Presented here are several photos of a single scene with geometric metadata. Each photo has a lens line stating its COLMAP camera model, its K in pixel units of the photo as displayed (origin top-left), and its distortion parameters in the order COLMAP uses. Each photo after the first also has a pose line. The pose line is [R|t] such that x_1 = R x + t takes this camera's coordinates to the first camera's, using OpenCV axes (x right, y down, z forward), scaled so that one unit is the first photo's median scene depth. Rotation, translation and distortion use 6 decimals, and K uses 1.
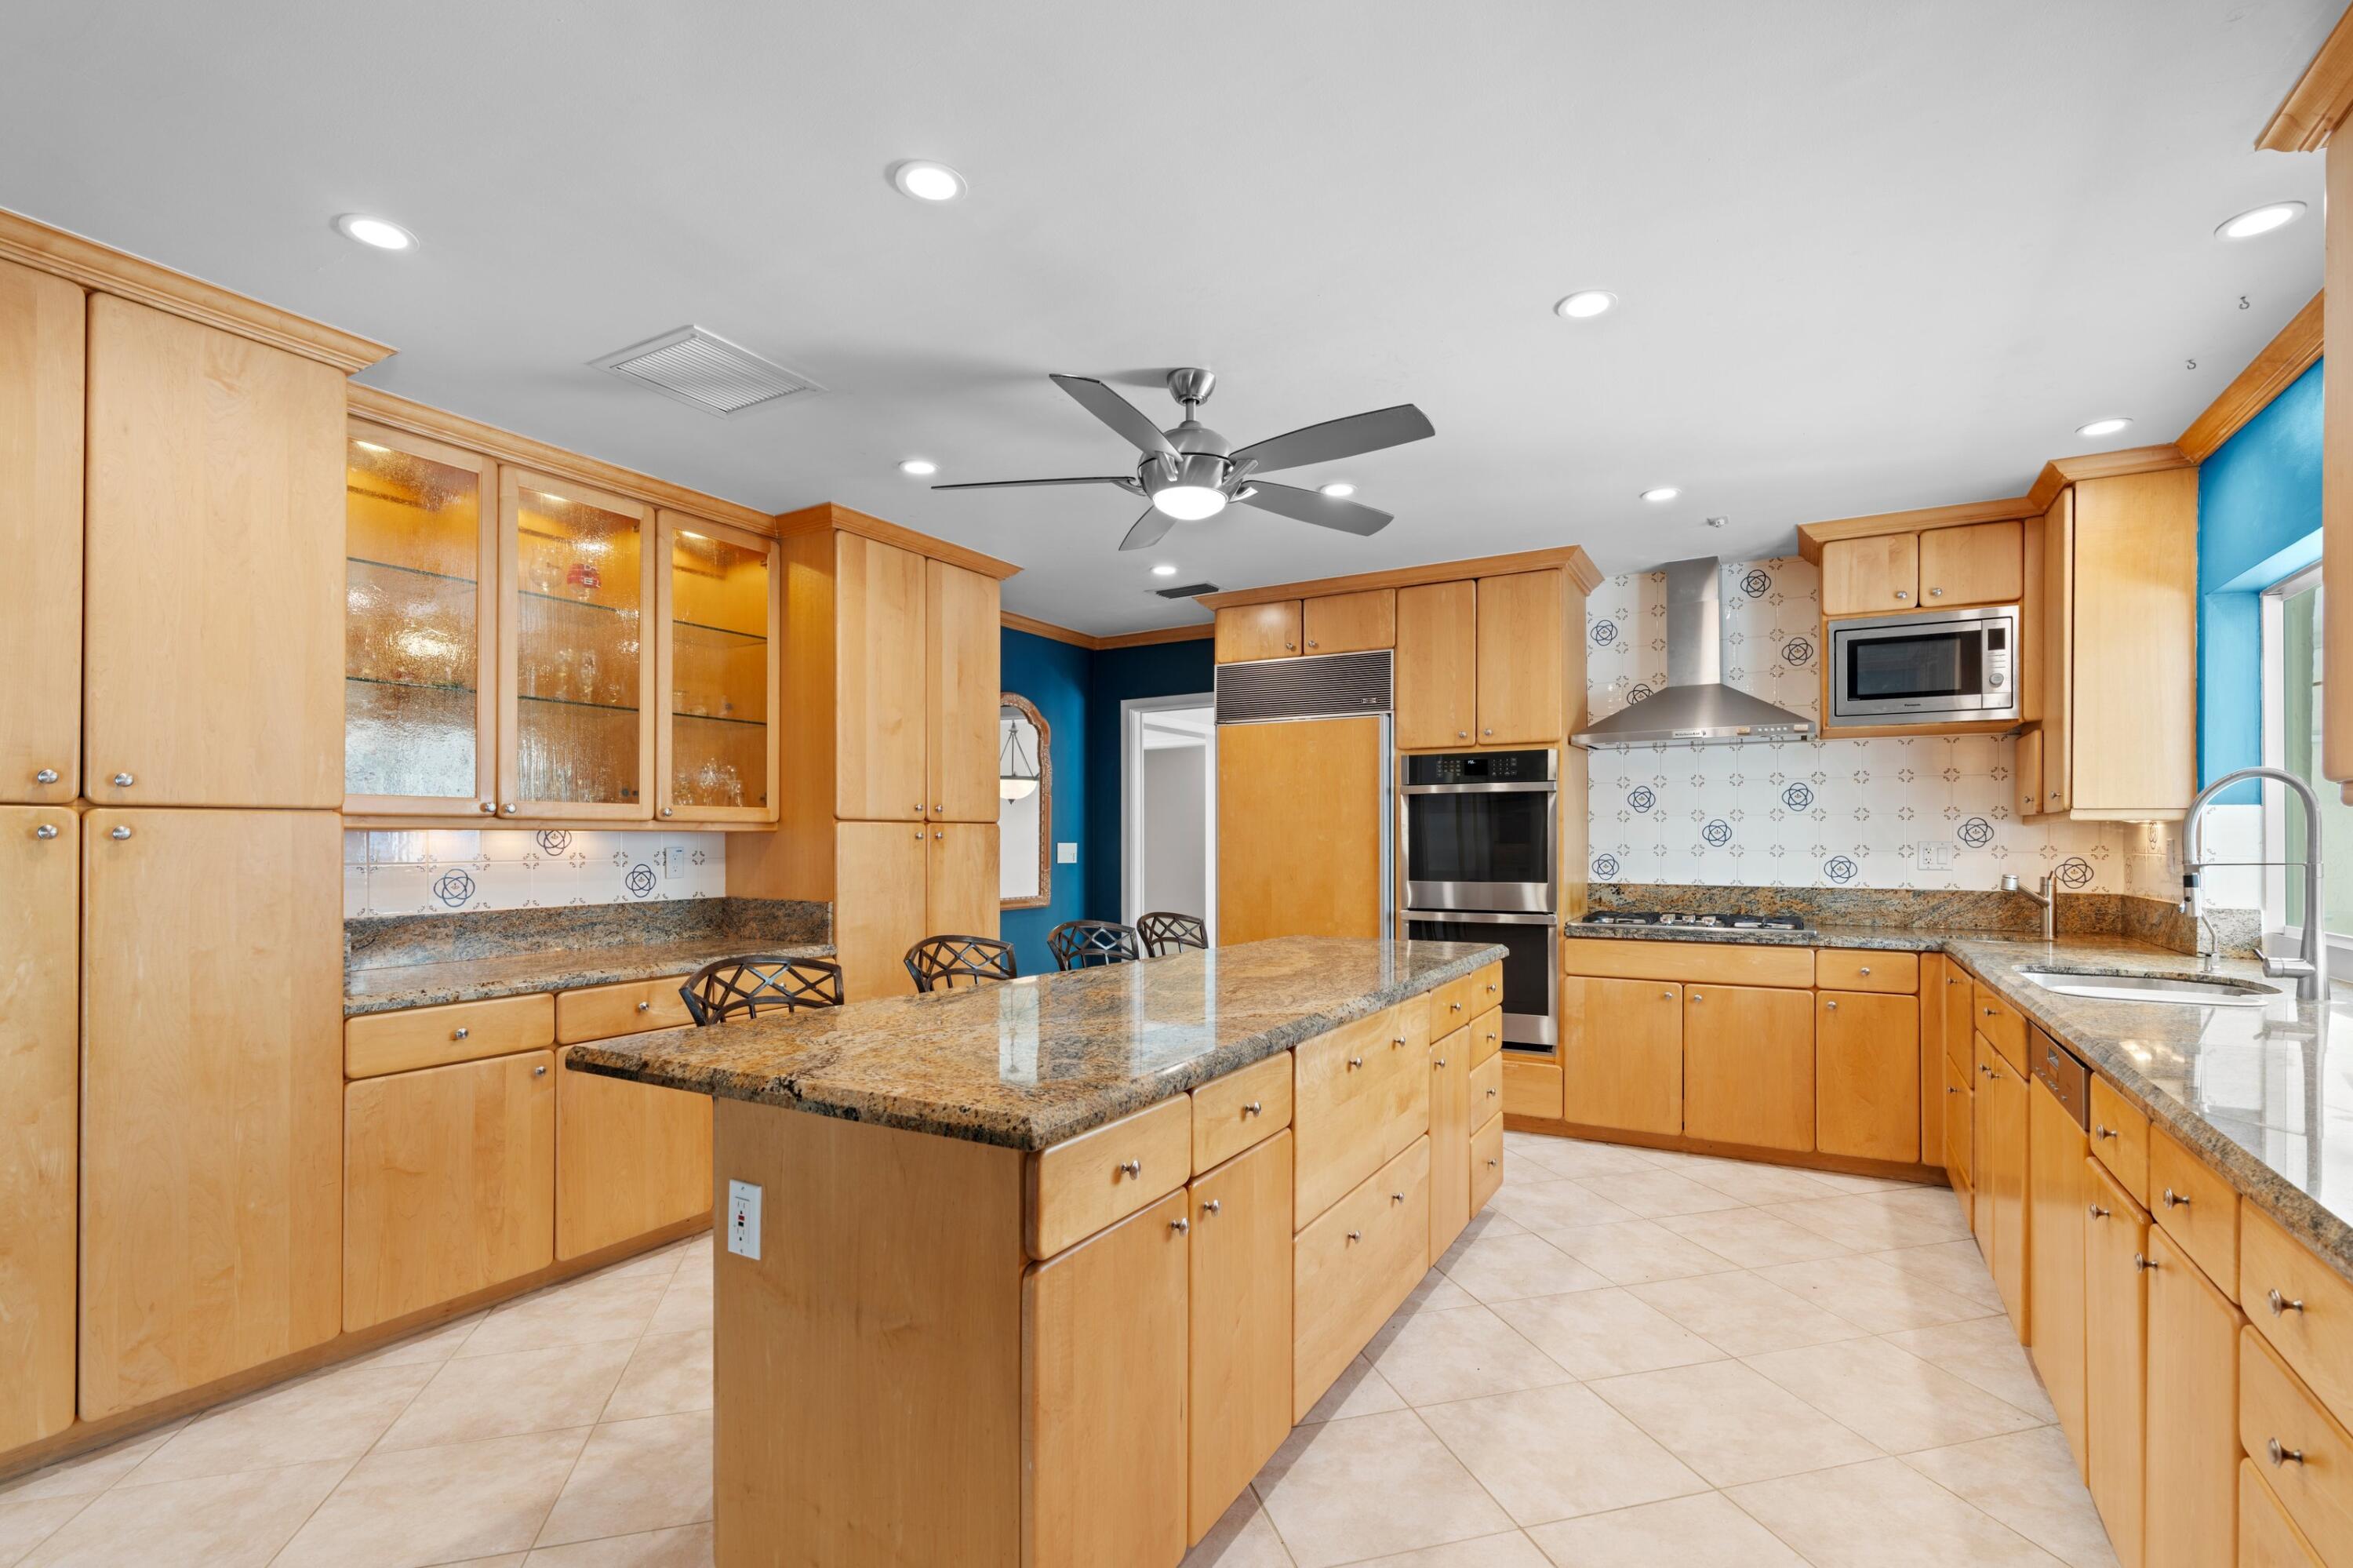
lens RADIAL K [[1076.4, 0, 1197.7], [0, 1076.4, 832.7], [0, 0, 1]] dist [-0.004859, 0.000340]
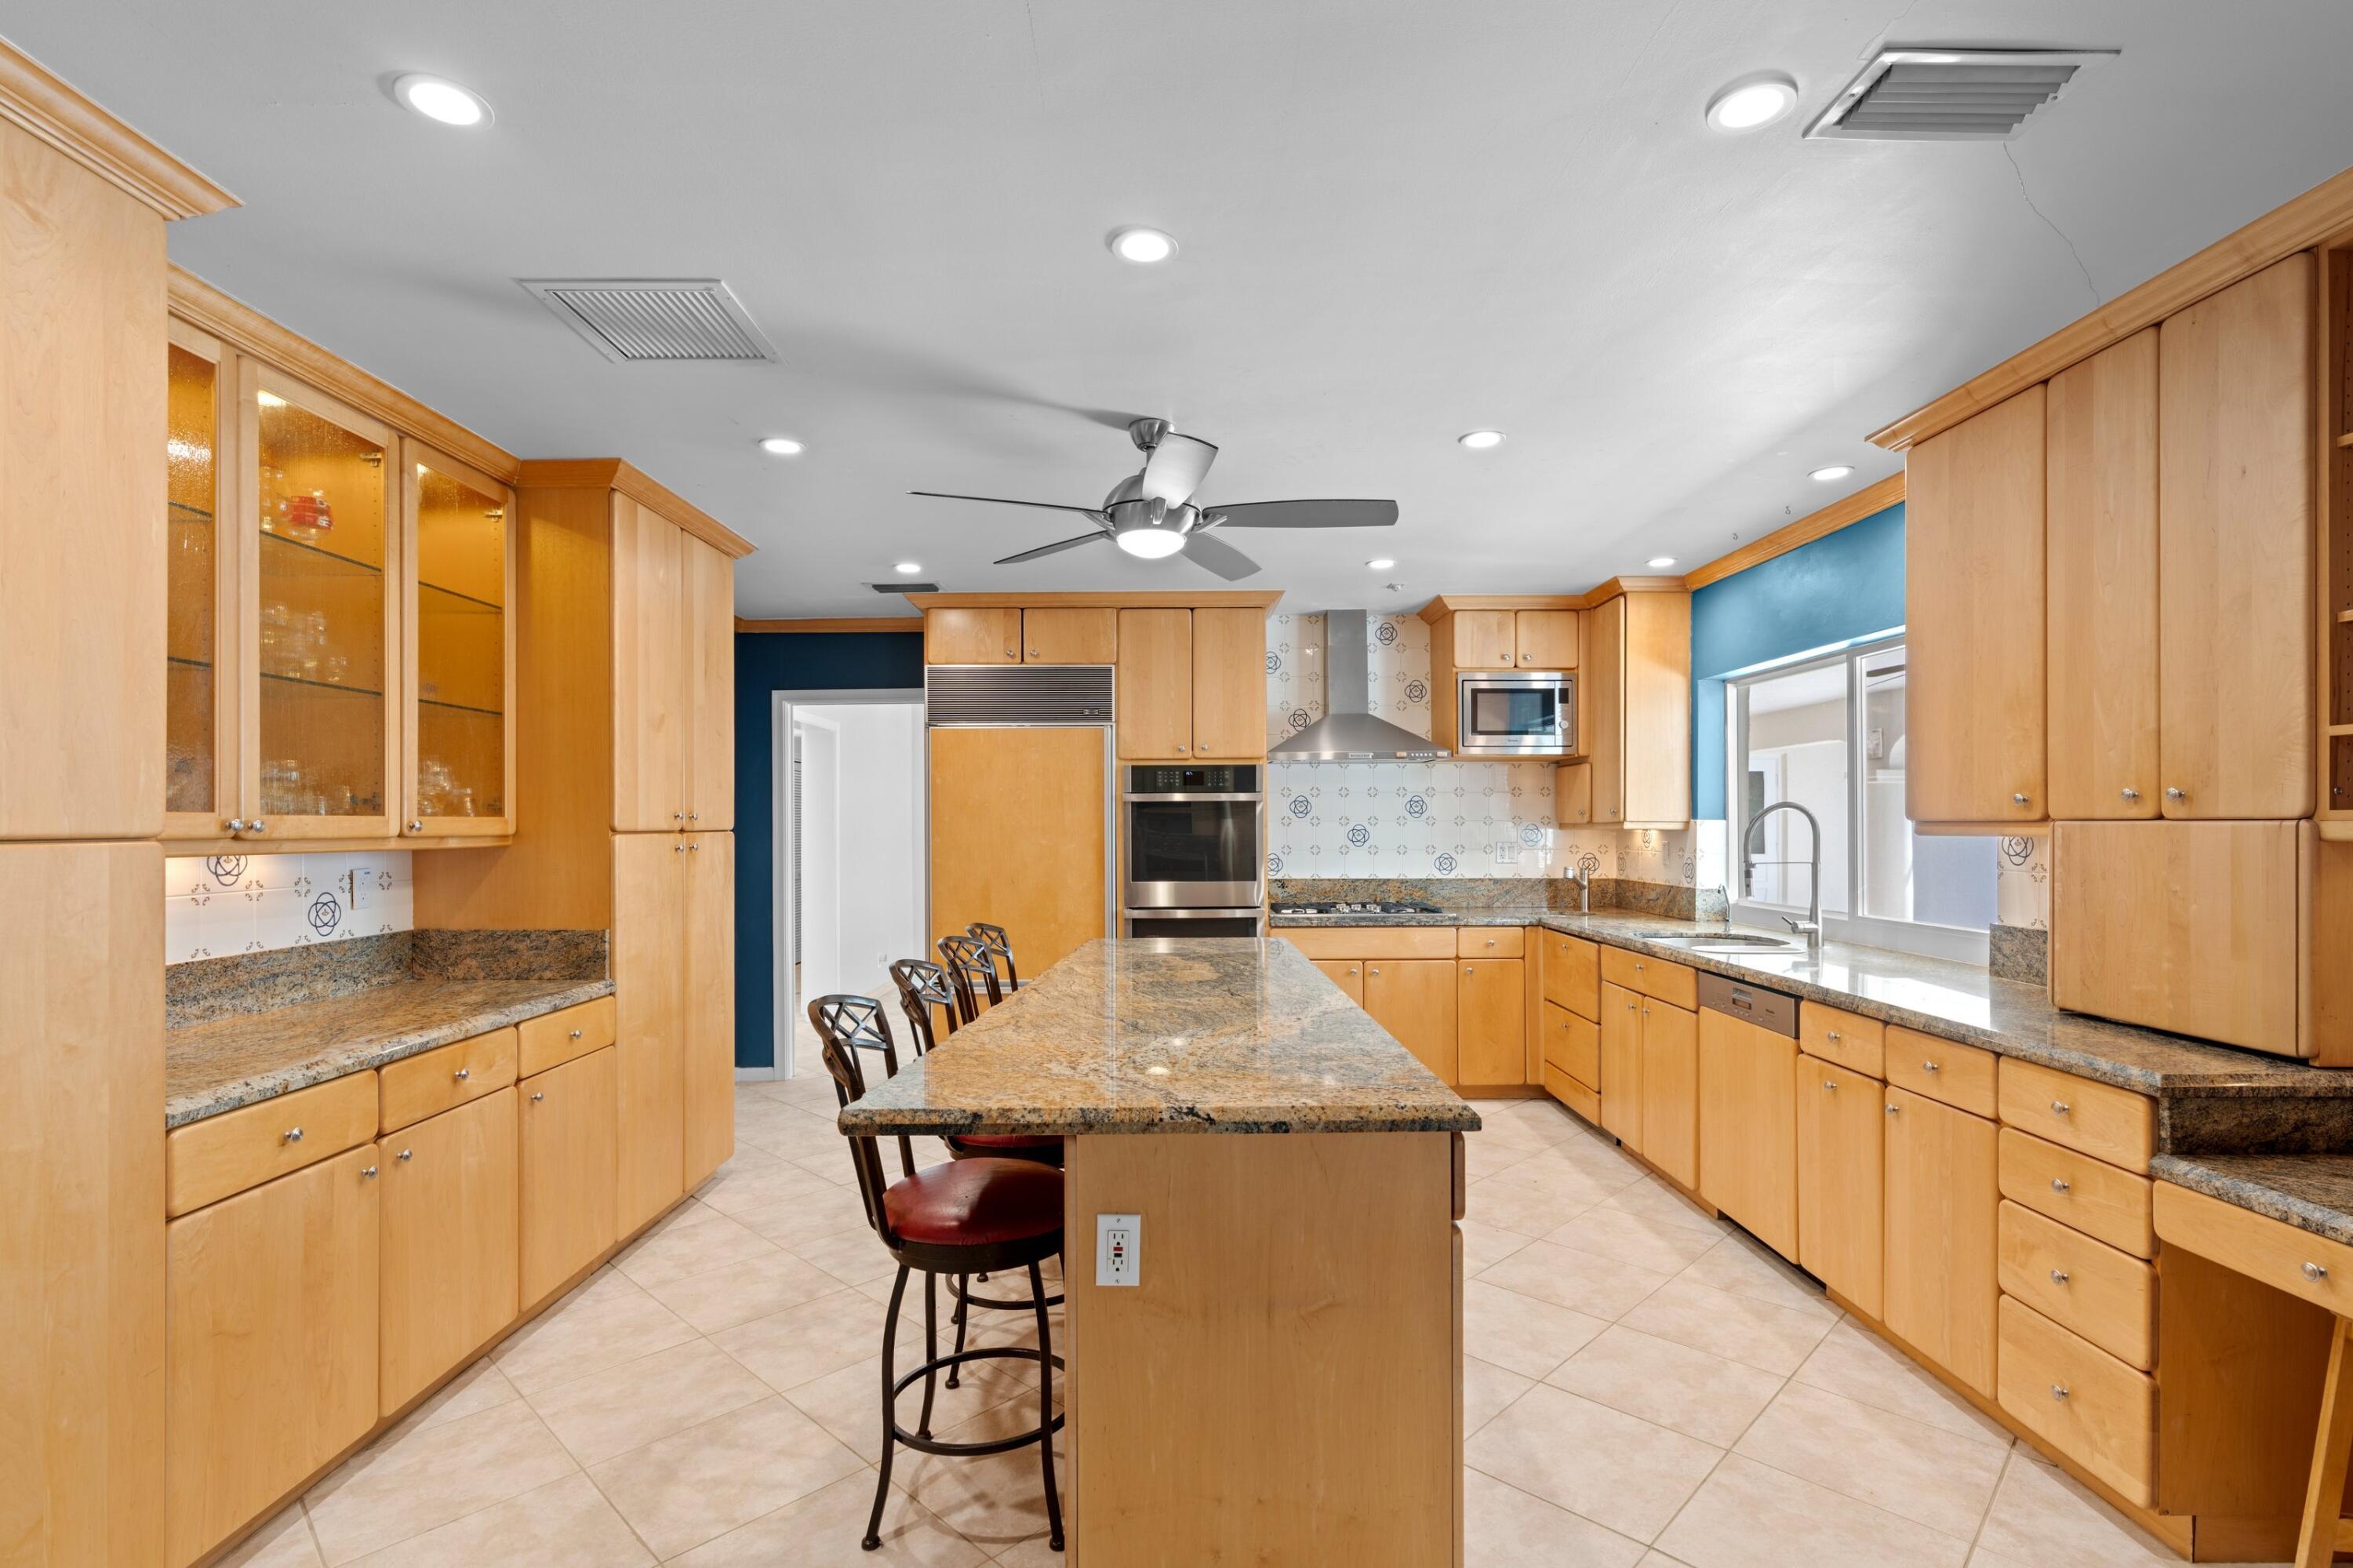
lens RADIAL K [[1101.8, 0, 1188.9], [0, 1101.8, 820.3], [0, 0, 1]] dist [-0.005205, 0.001137]
pose [[0.863832, -0.000297, 0.503780, -0.375054], [-0.000427, 0.999999, 0.001321, -0.022424], [-0.503780, -0.001356, 0.863831, 0.023372]]
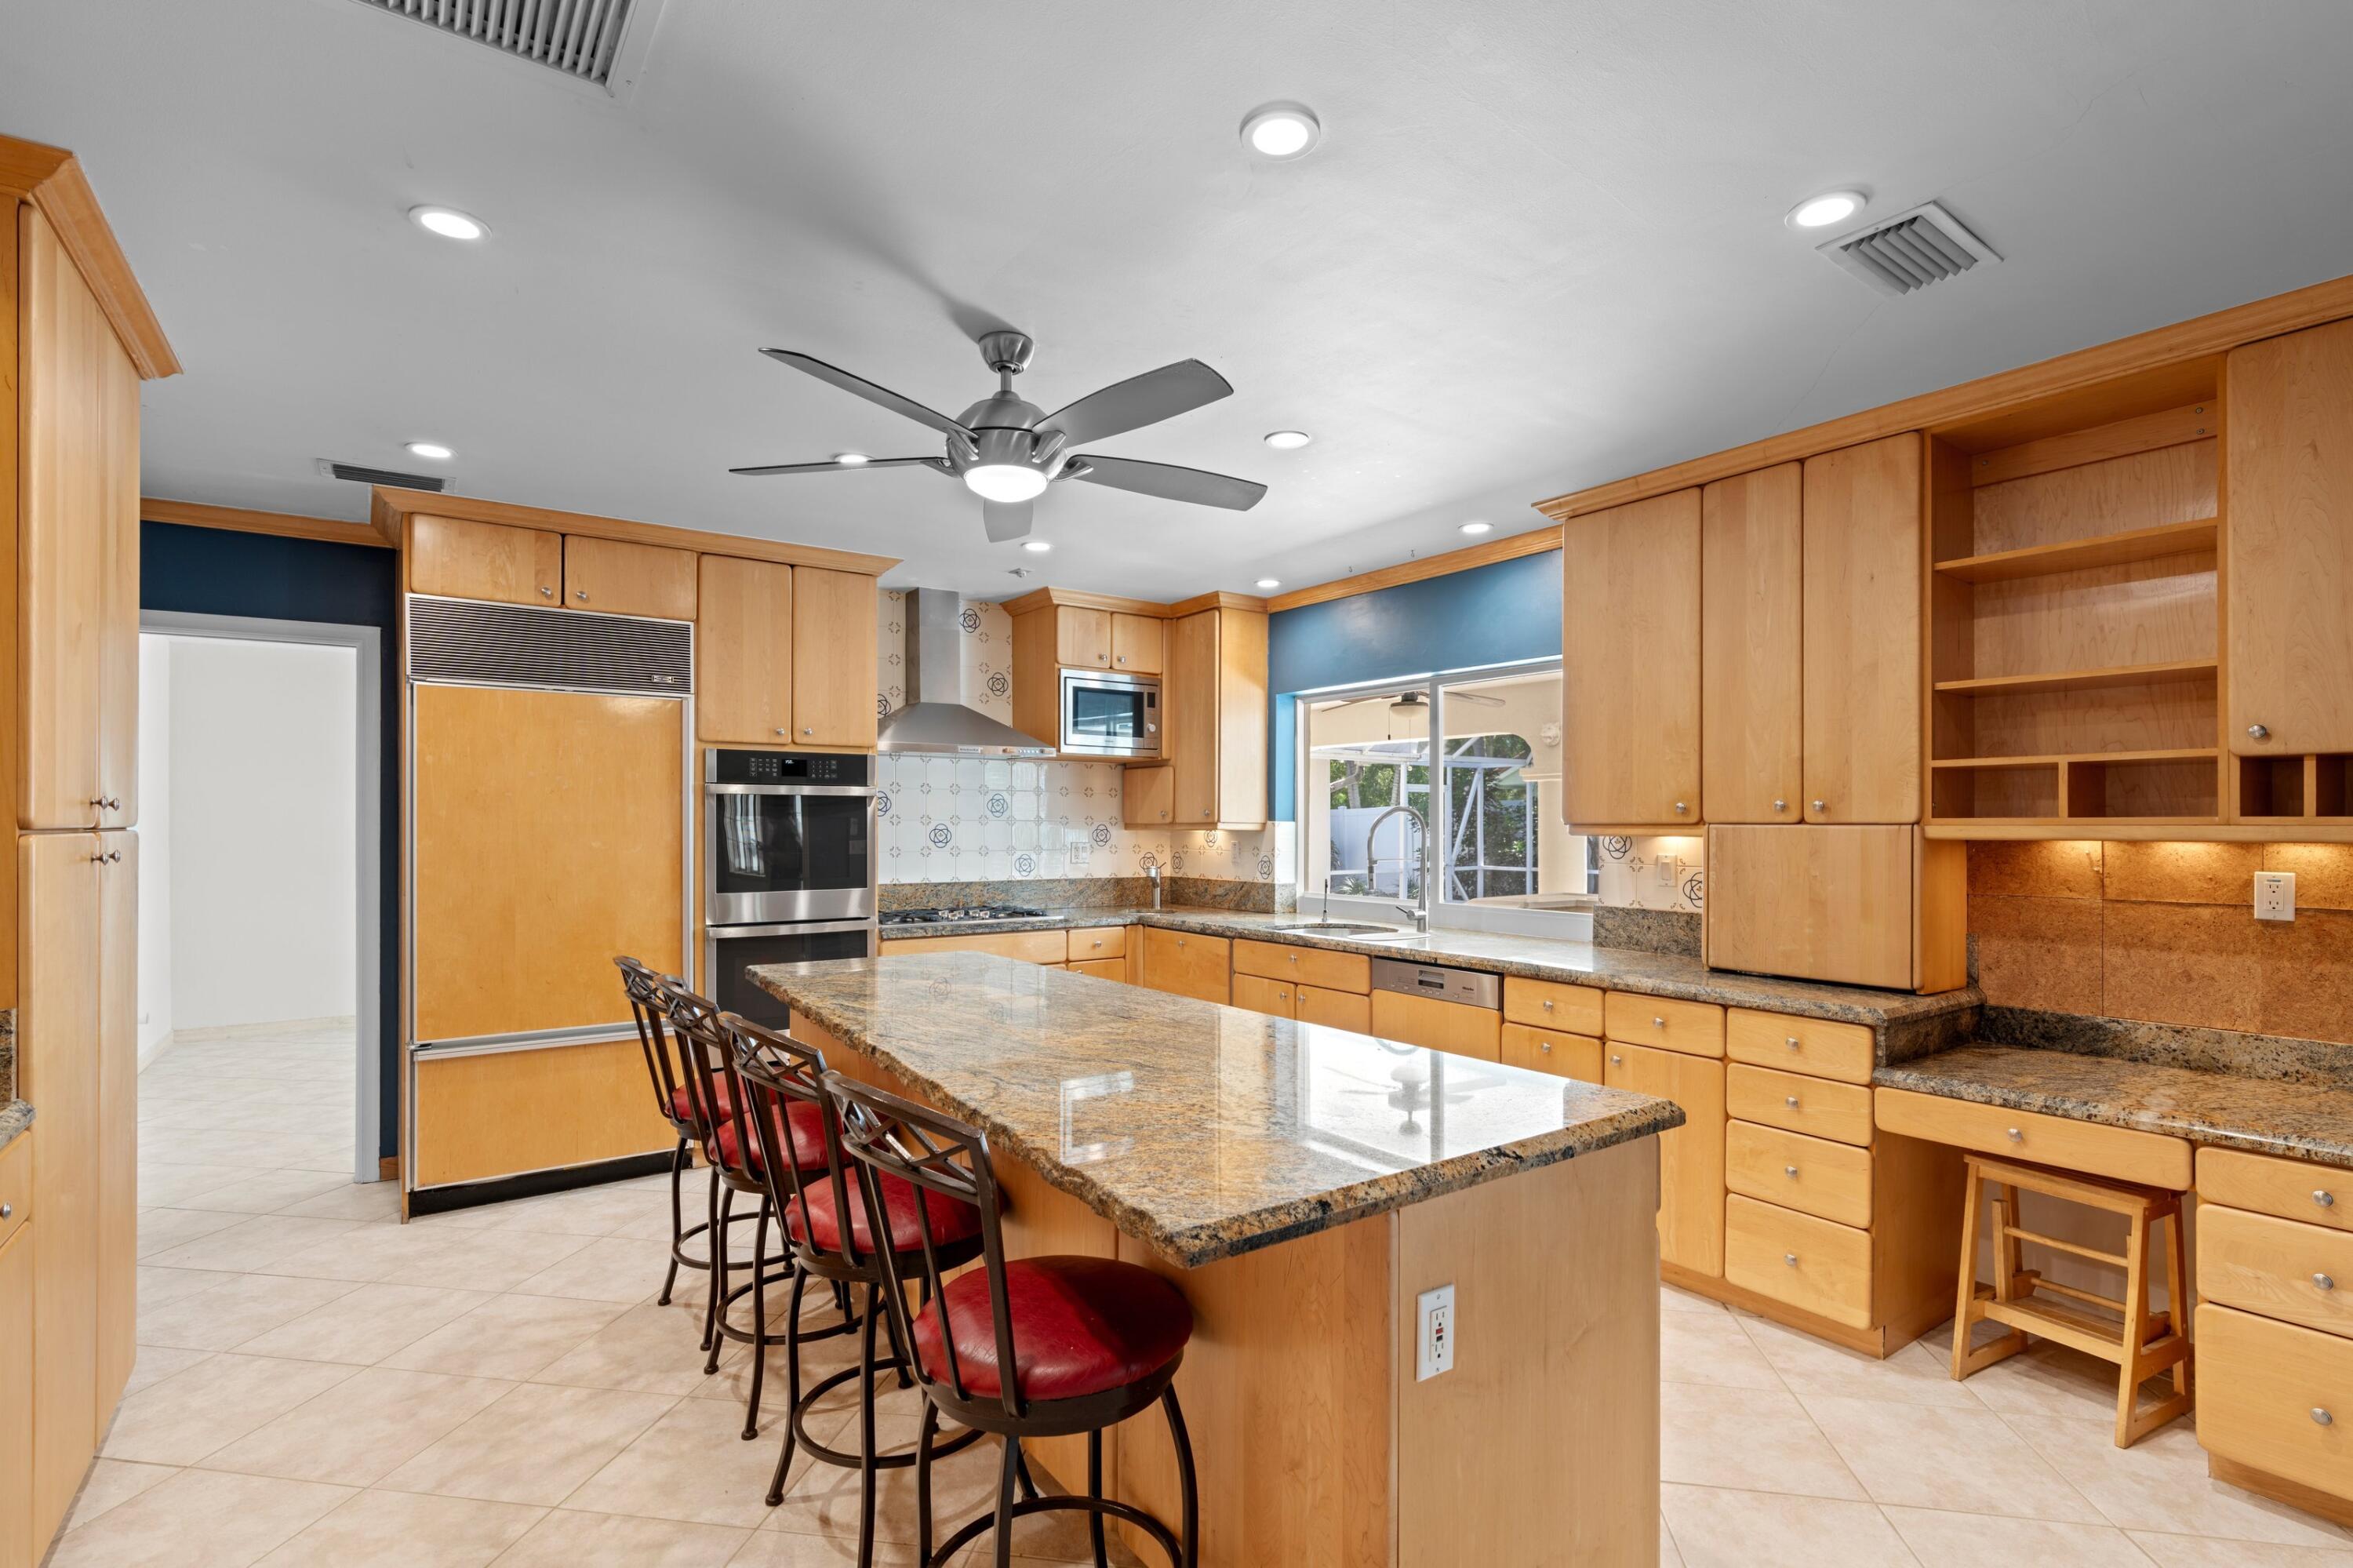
lens RADIAL K [[1101.8, 0, 1188.9], [0, 1101.8, 820.3], [0, 0, 1]] dist [-0.005205, 0.001137]
pose [[0.417848, 0.005170, 0.908502, -0.547451], [-0.008658, 0.999961, -0.001708, -0.019577], [-0.908476, -0.007152, 0.417876, 0.341612]]
